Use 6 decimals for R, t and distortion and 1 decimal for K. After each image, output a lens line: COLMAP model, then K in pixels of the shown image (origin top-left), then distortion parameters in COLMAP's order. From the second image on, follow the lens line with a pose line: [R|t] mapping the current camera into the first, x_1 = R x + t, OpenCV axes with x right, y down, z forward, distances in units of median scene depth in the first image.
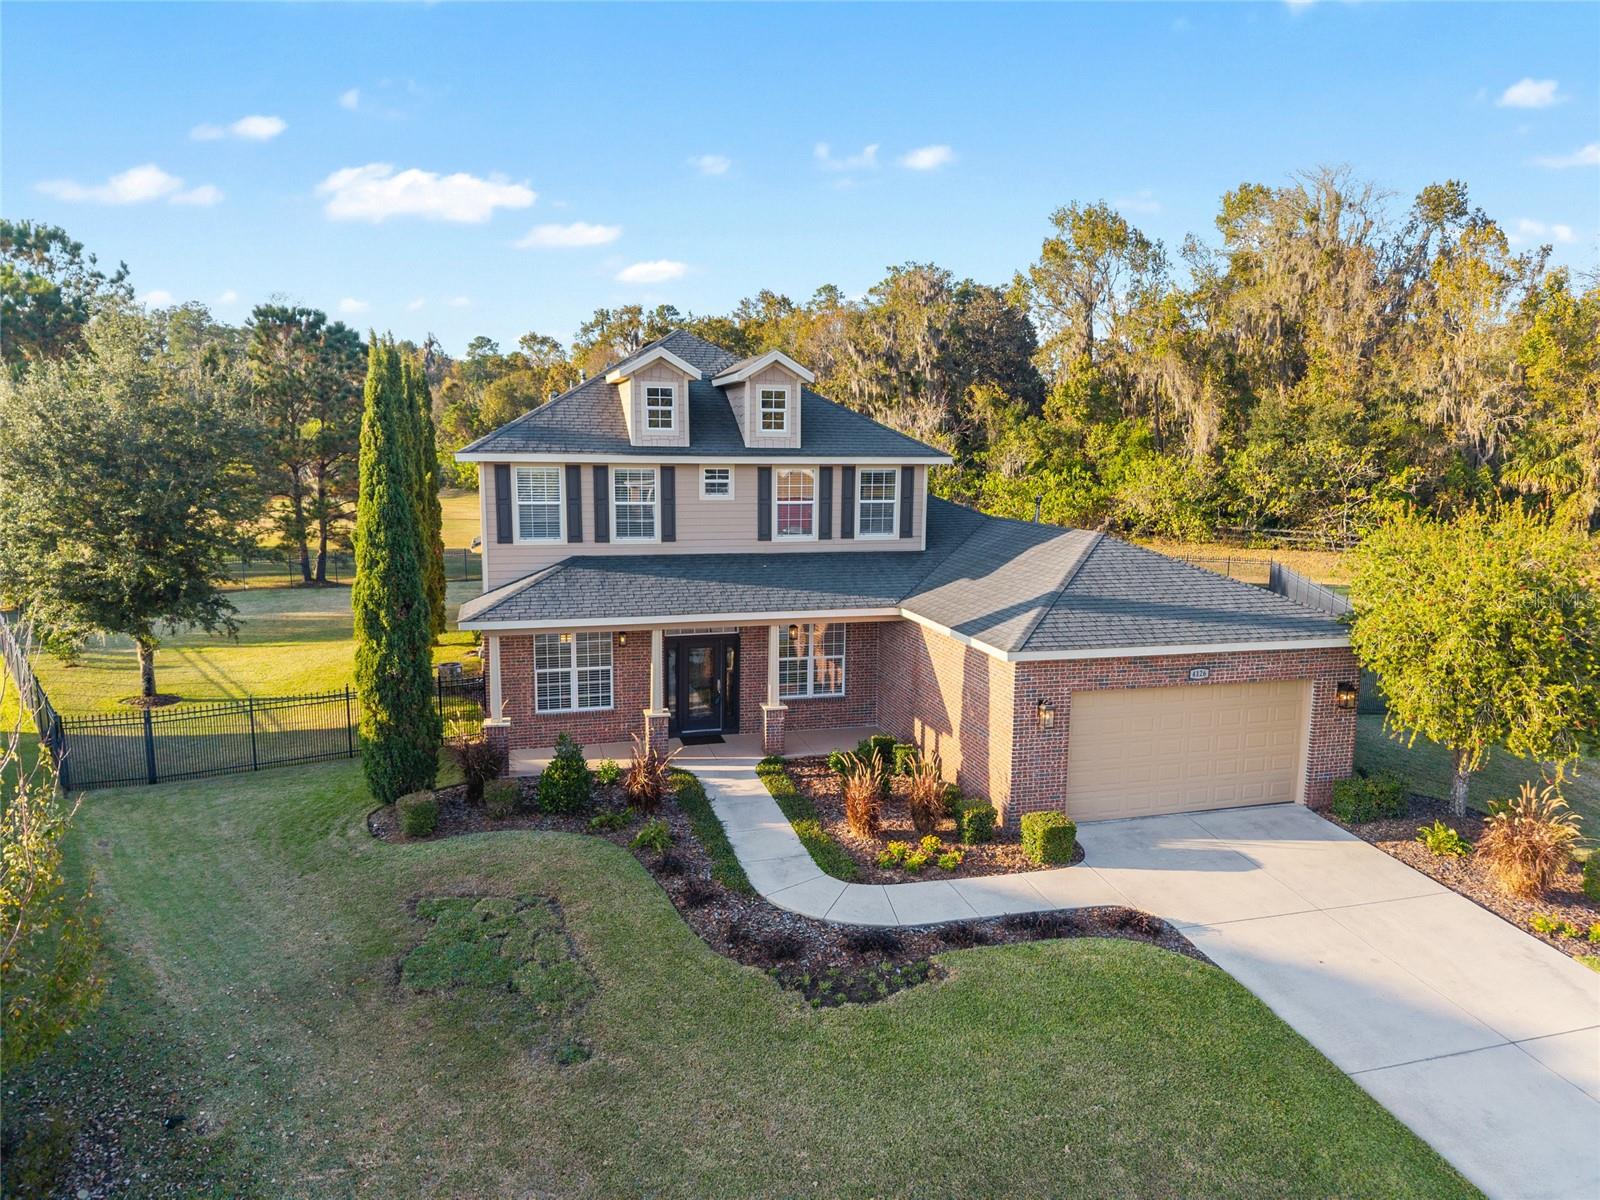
lens RADIAL K [[1088.5, 0, 802.4], [0, 1088.5, 608.9], [0, 0, 1]] dist [0.010259, -0.002469]
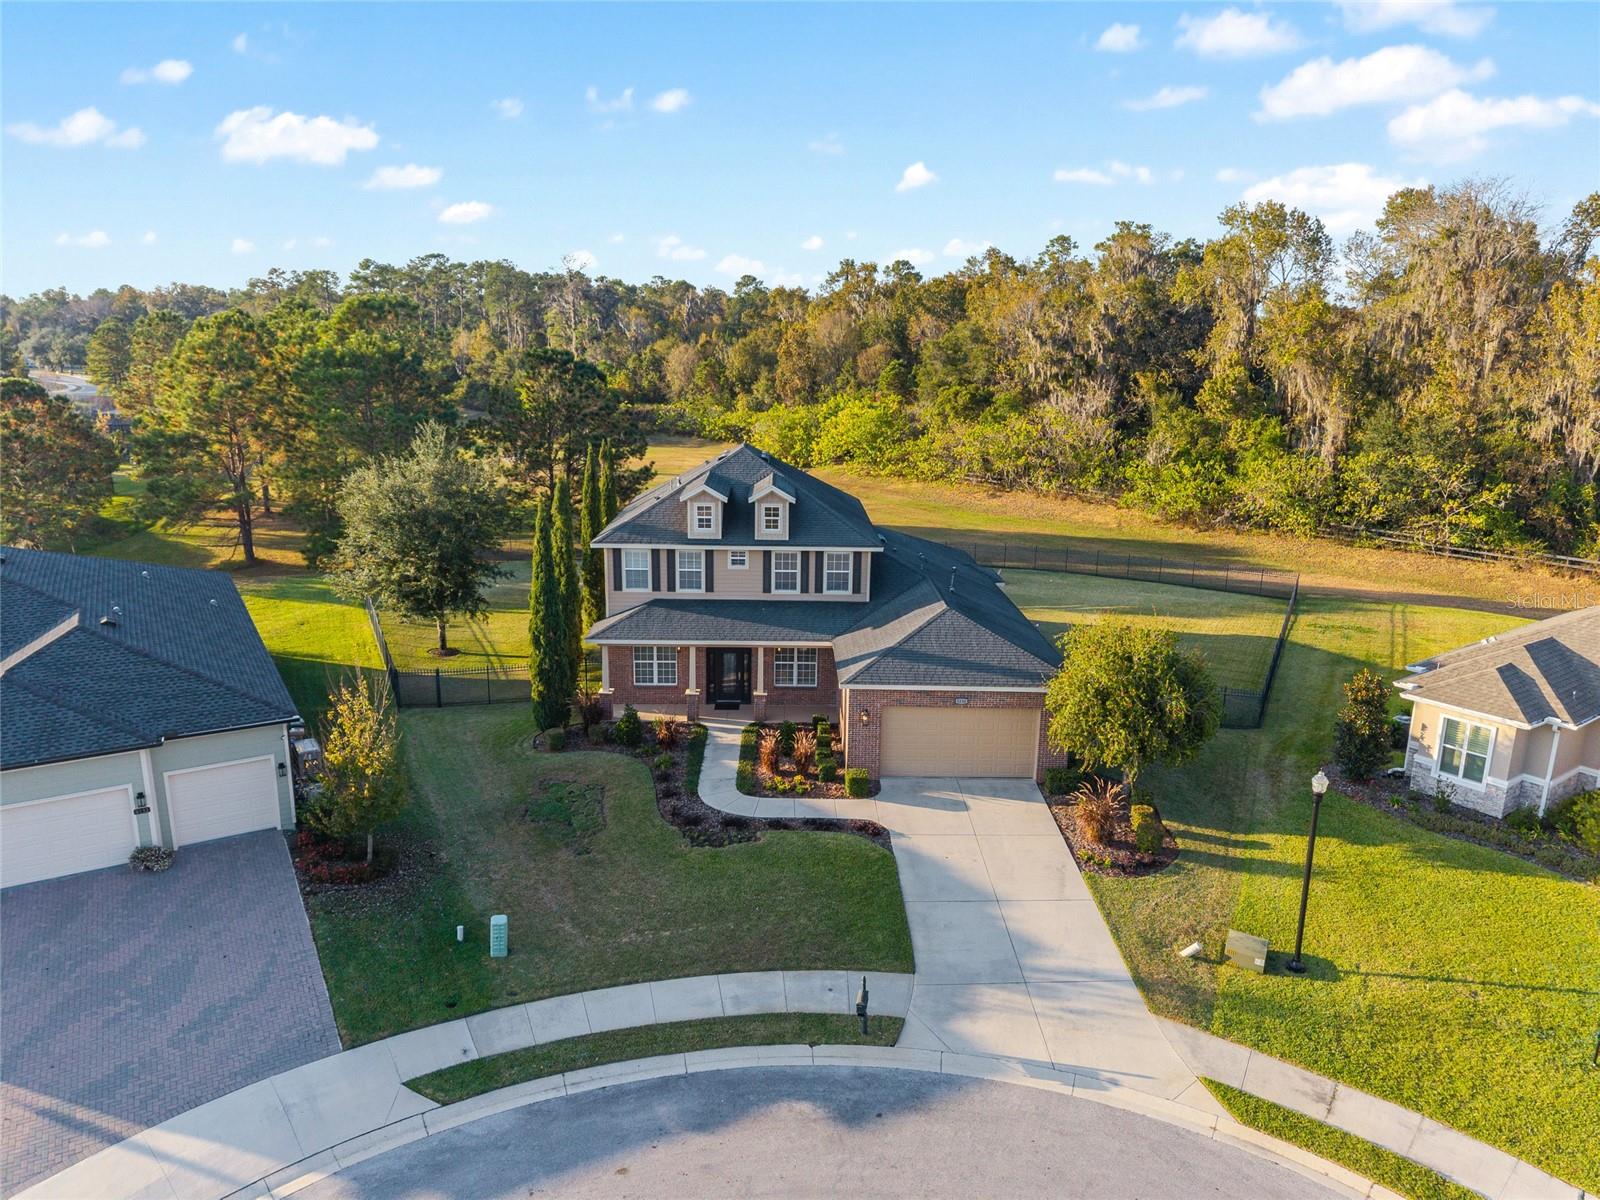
lens RADIAL K [[1093.6, 0, 793.3], [0, 1093.6, 602.1], [0, 0, 1]] dist [0.073249, -0.130841]
pose [[0.966950, 0.062042, -0.247303, 0.444817], [-0.044011, 0.995998, 0.077787, -0.191032], [0.251139, -0.064332, 0.965811, -0.655949]]
